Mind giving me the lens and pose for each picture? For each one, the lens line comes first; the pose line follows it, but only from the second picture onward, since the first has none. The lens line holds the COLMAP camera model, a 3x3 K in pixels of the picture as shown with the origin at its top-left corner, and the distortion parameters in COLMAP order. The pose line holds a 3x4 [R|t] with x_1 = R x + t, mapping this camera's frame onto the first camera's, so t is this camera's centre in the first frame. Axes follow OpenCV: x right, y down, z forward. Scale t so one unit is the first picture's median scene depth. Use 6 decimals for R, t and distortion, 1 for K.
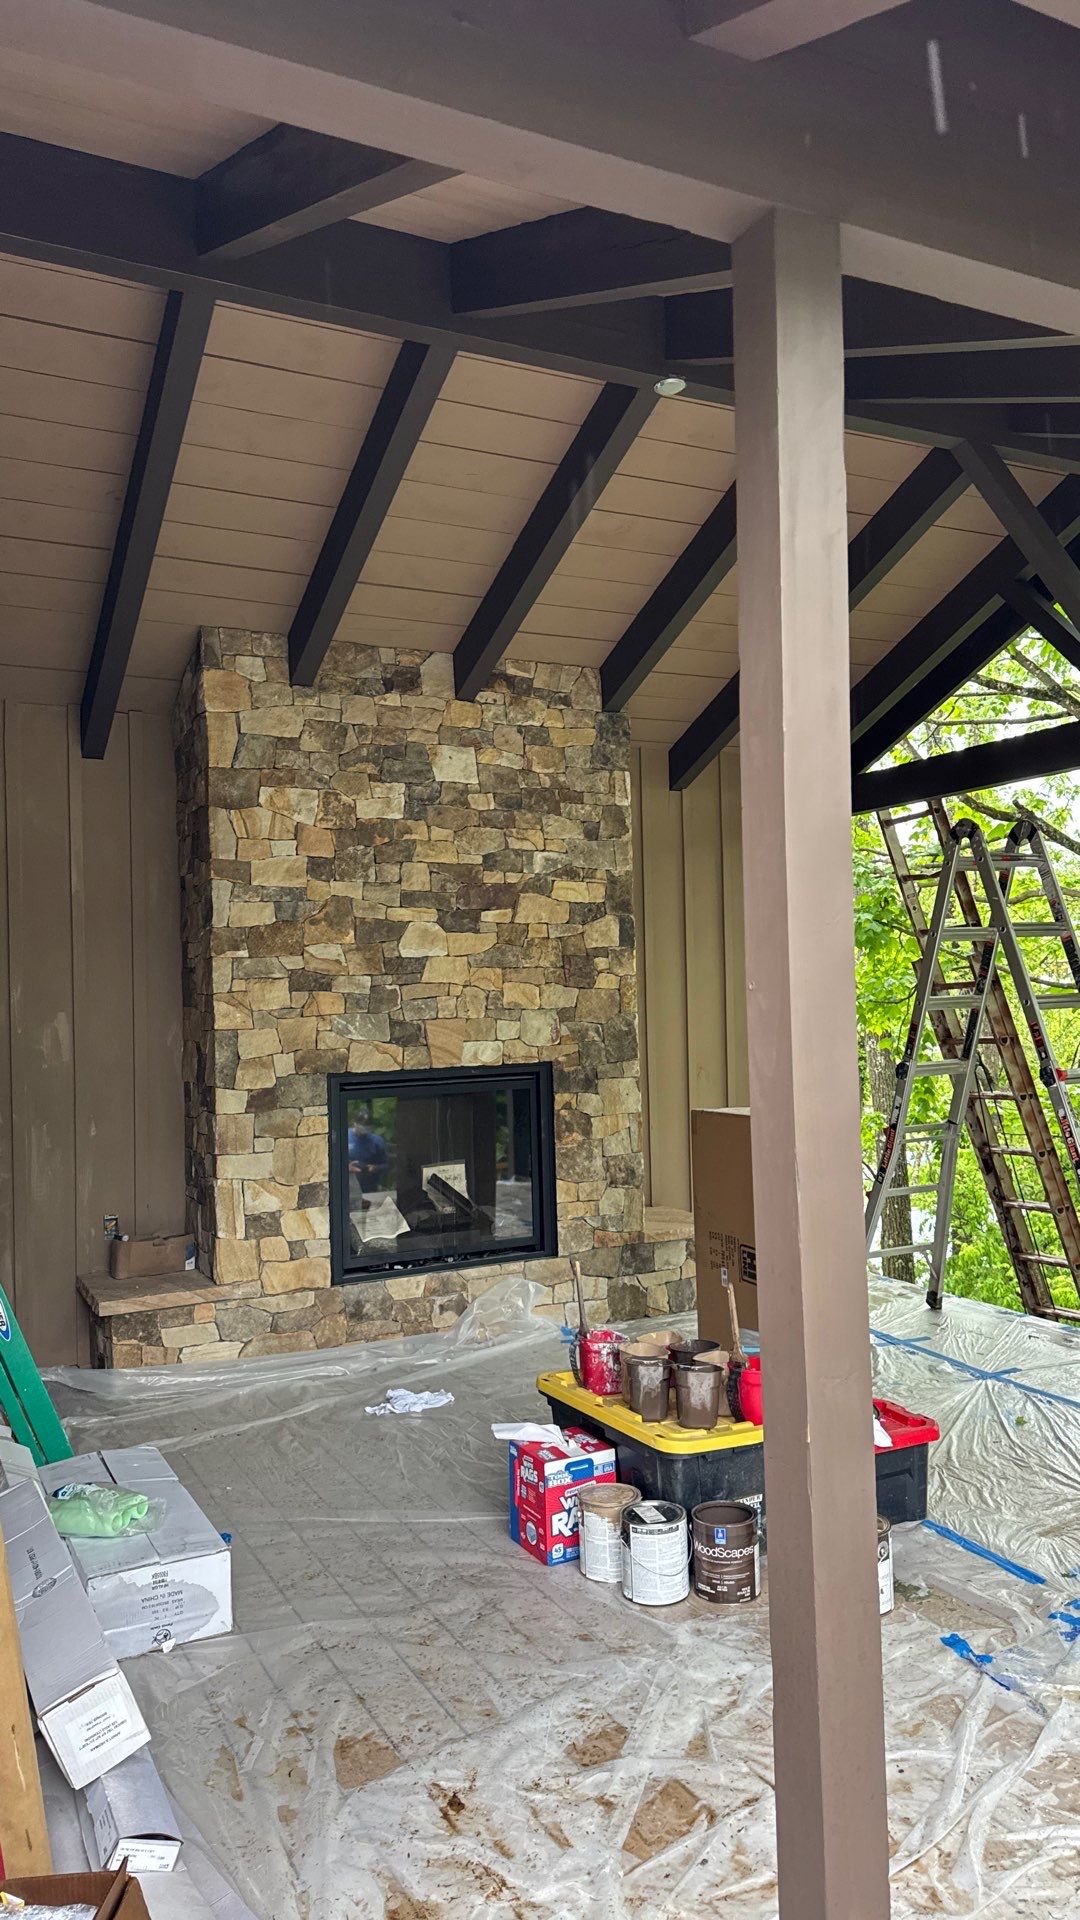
lens RADIAL K [[1348.0, 0, 541.2], [0, 1348.0, 953.4], [0, 0, 1]] dist [0.094279, -0.093416]
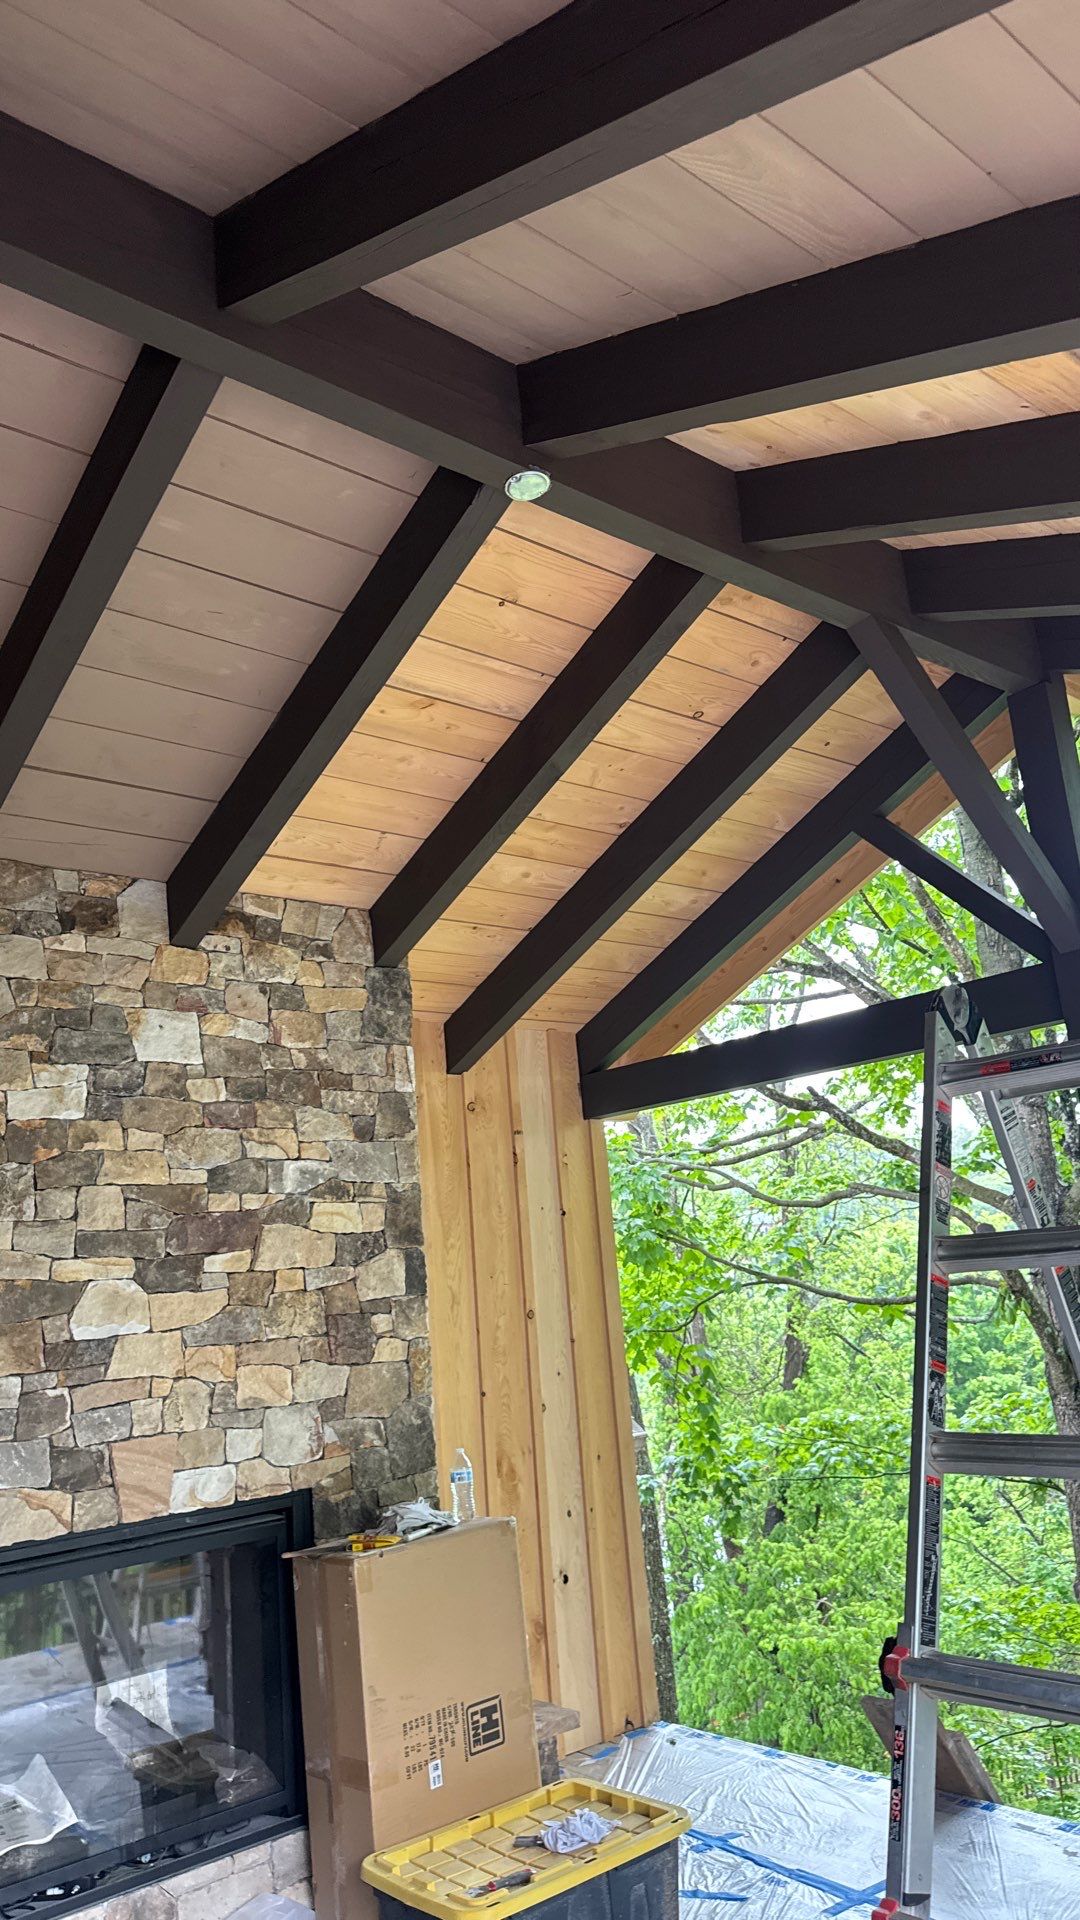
lens RADIAL K [[1348.0, 0, 551.0], [0, 1348.0, 955.2], [0, 0, 1]] dist [0.094279, -0.093416]
pose [[0.967573, 0.007427, 0.252483, -0.050851], [0.048095, 0.975864, -0.213019, -0.025509], [-0.247971, 0.218255, 0.943862, 0.304010]]
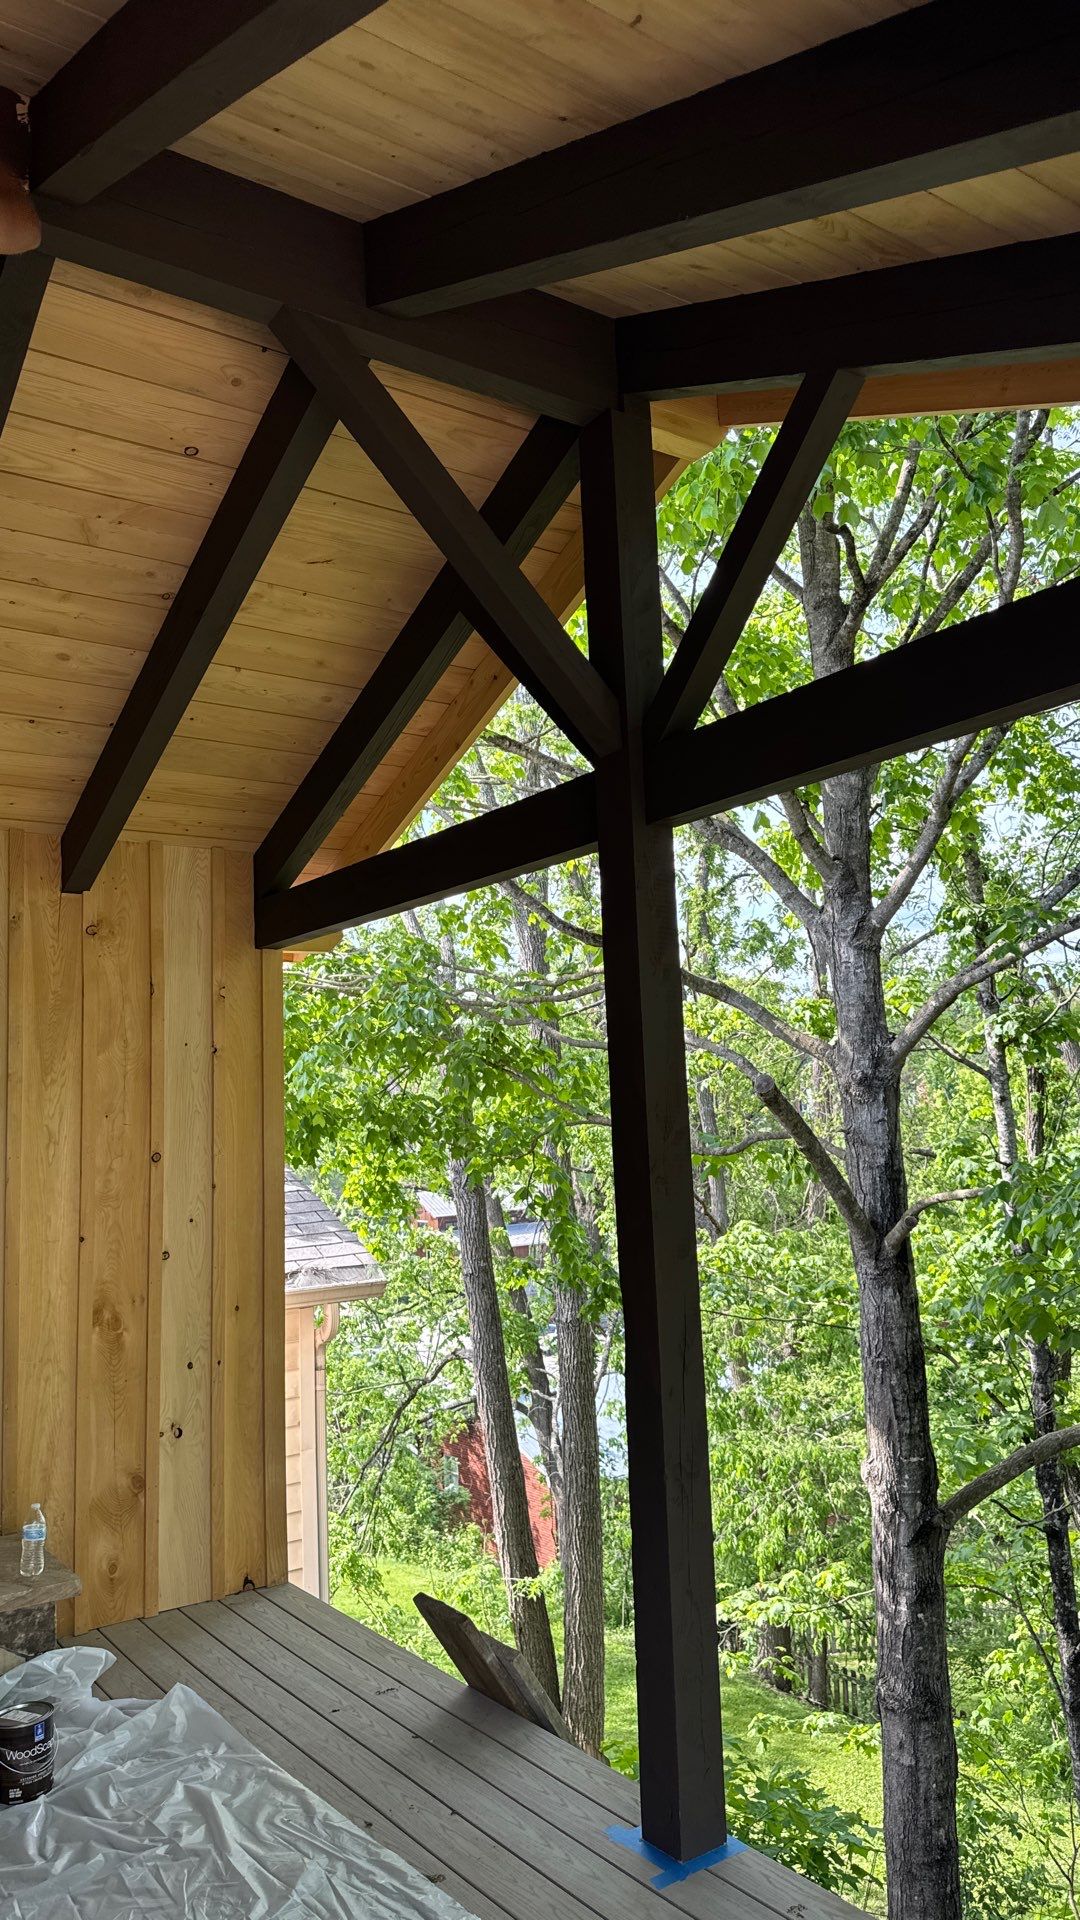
lens RADIAL K [[1348.0, 0, 527.9], [0, 1348.0, 968.1], [0, 0, 1]] dist [0.094279, -0.093416]
pose [[0.991041, 0.008855, 0.133263, 0.296761], [0.002789, 0.996210, -0.086937, -0.027318], [-0.133528, 0.086530, 0.987260, 0.358943]]
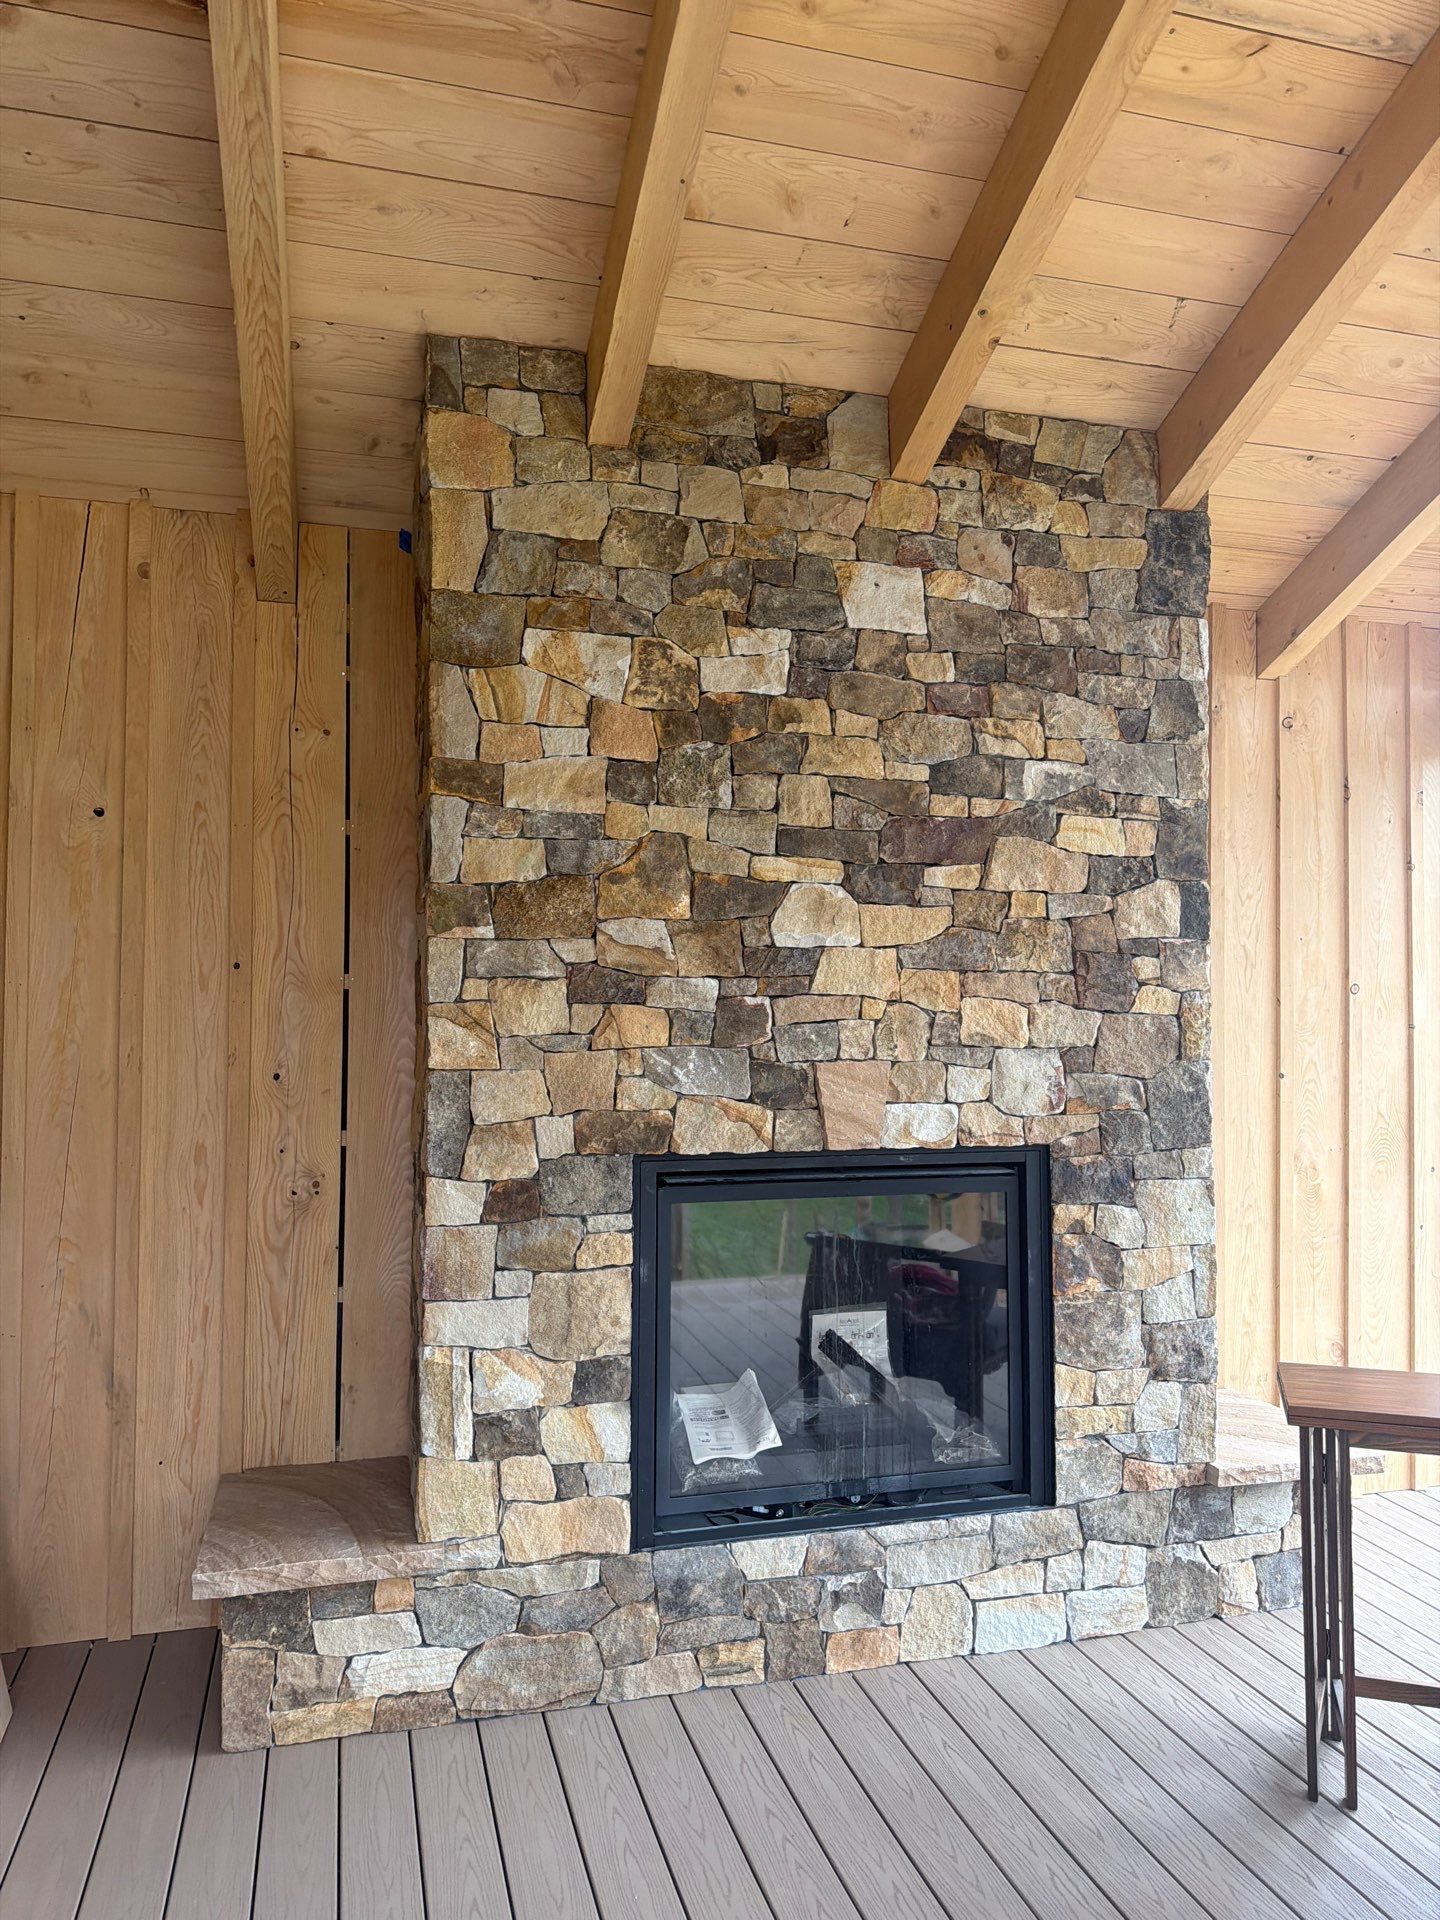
lens RADIAL K [[1374.5, 0, 734.9], [0, 1374.5, 966.3], [0, 0, 1]] dist [0.055637, -0.052214]
pose [[0.983110, 0.024921, -0.181310, -0.018829], [-0.023988, 0.999685, 0.007334, 0.007131], [0.181436, -0.002860, 0.983399, 0.446792]]
